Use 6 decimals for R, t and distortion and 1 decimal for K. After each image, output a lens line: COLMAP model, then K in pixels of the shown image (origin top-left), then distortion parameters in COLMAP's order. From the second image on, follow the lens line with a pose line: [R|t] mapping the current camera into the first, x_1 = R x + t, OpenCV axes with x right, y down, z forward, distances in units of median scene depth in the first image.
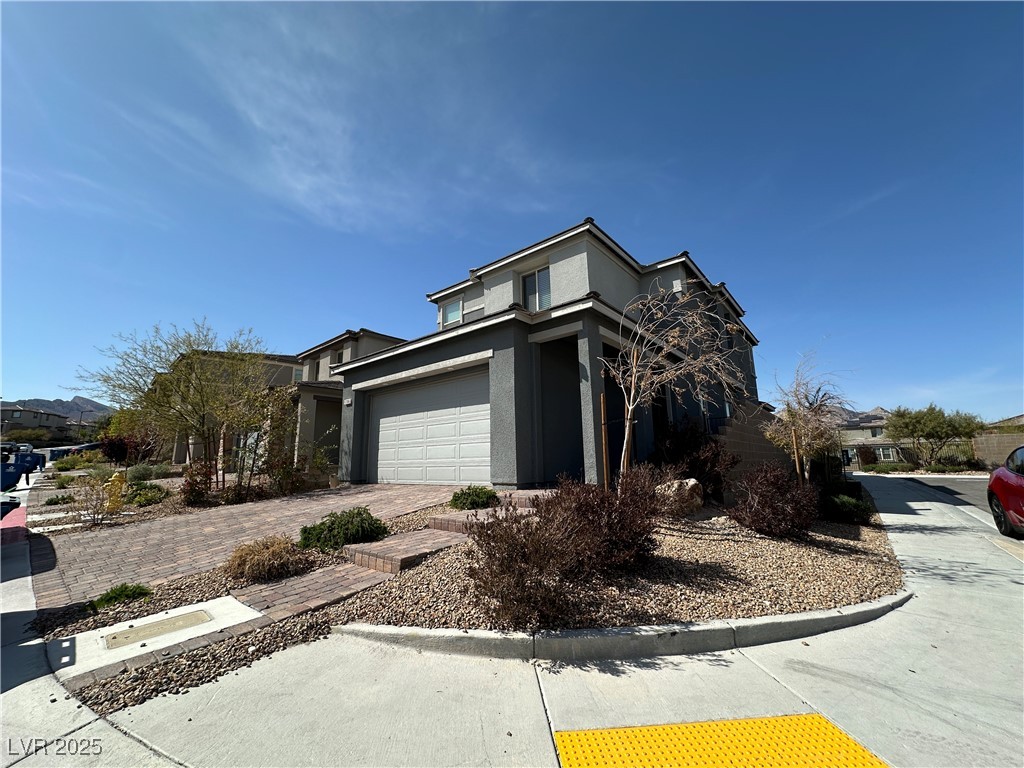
lens RADIAL K [[407.4, 0, 511.0], [0, 407.4, 379.9], [0, 0, 1]] dist [0.002713, 0.000090]
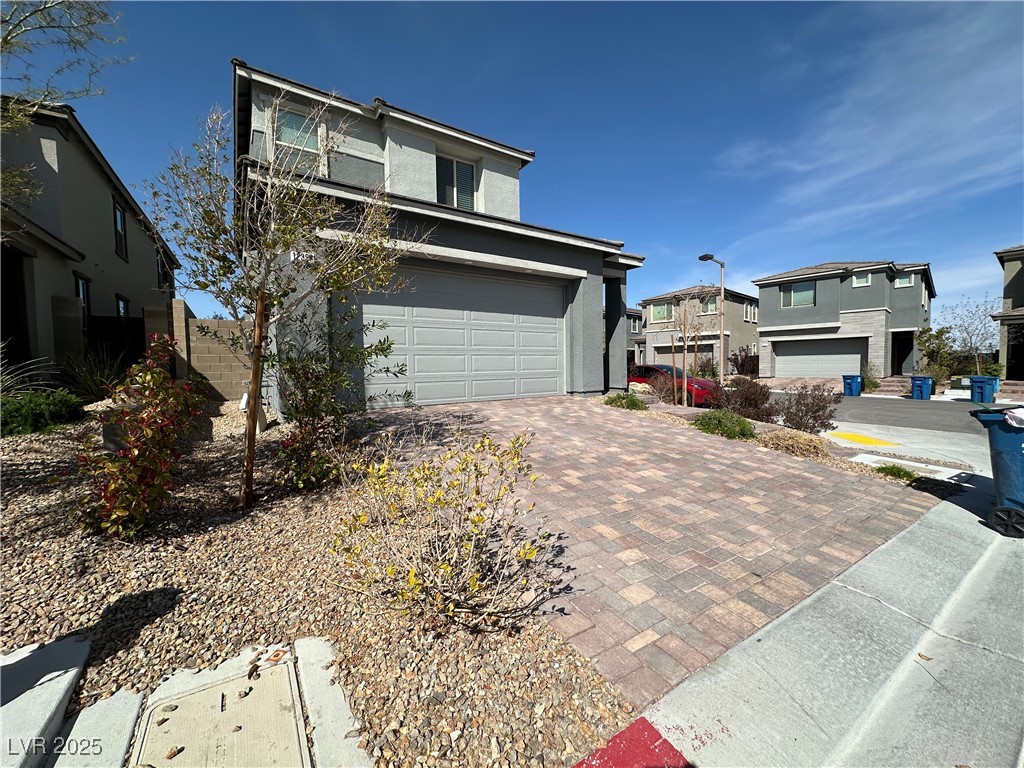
lens RADIAL K [[407.4, 0, 512.4], [0, 407.4, 382.6], [0, 0, 1]] dist [0.002713, 0.000090]
pose [[0.270409, -0.036477, 0.962054, -0.807818], [-0.174273, 0.980919, 0.086176, 0.110466], [-0.946841, -0.190963, 0.258892, 0.595839]]
